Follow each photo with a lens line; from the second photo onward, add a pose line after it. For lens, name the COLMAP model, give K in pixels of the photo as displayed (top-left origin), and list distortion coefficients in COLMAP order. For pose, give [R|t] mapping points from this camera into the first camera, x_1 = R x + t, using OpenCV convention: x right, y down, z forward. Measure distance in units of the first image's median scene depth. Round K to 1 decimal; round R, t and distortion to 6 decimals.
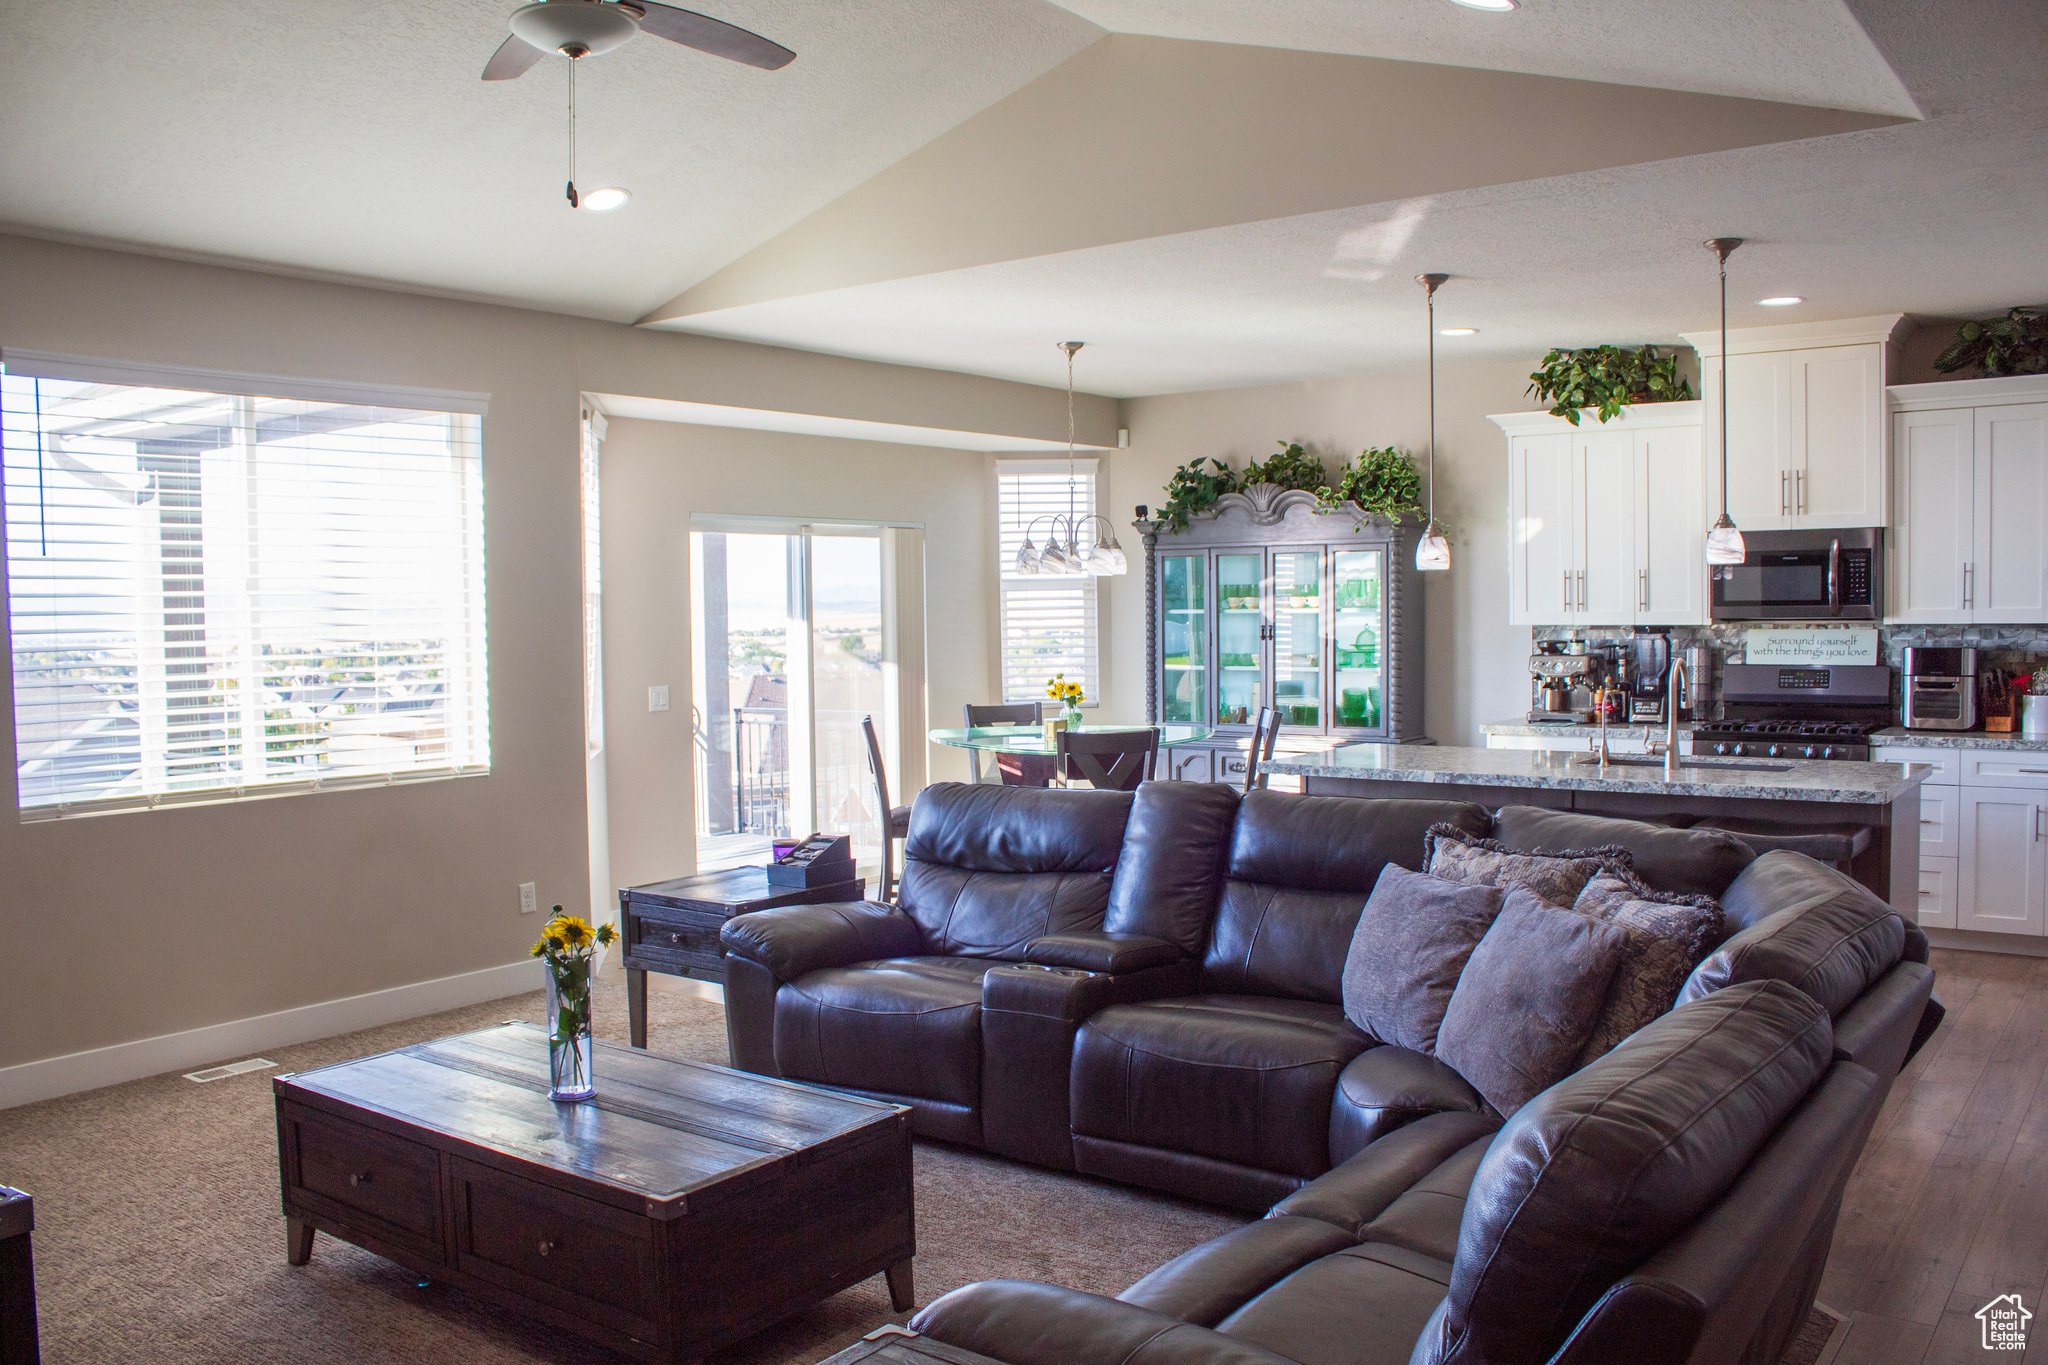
lens RADIAL K [[1689.7, 0, 1005.9], [0, 1689.7, 688.9], [0, 0, 1]] dist [-0.141848, 0.104392]
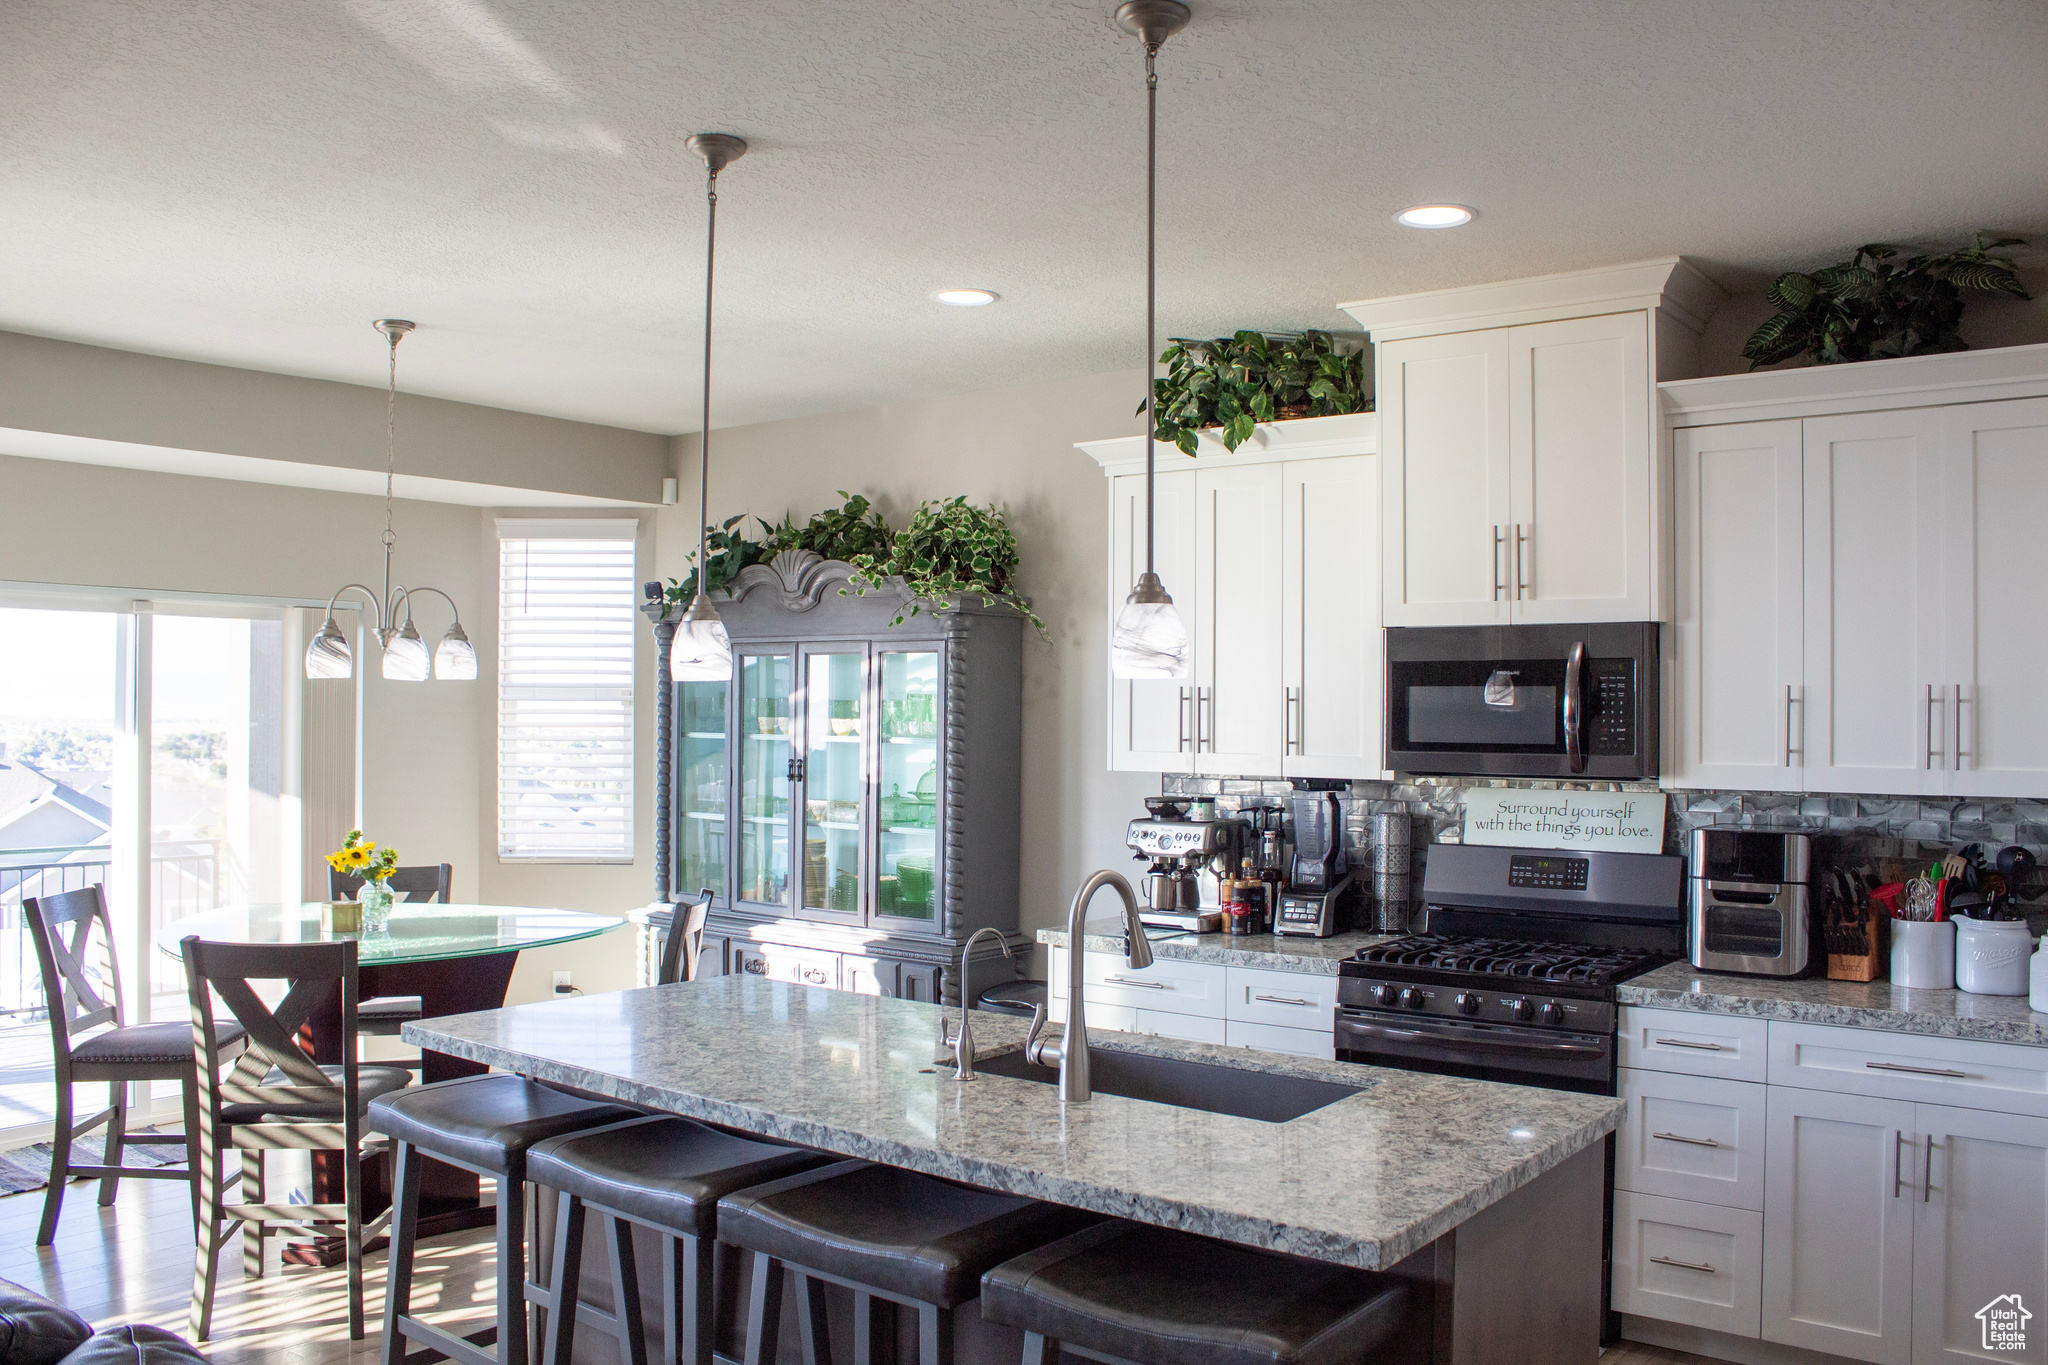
lens RADIAL K [[1689.7, 0, 1021.3], [0, 1689.7, 685.3], [0, 0, 1]] dist [-0.141848, 0.104392]
pose [[0.999669, 0.023070, -0.011352, 0.290648], [-0.023752, 0.997656, -0.064169, -0.030283], [0.009845, 0.064417, 0.997875, 0.373221]]
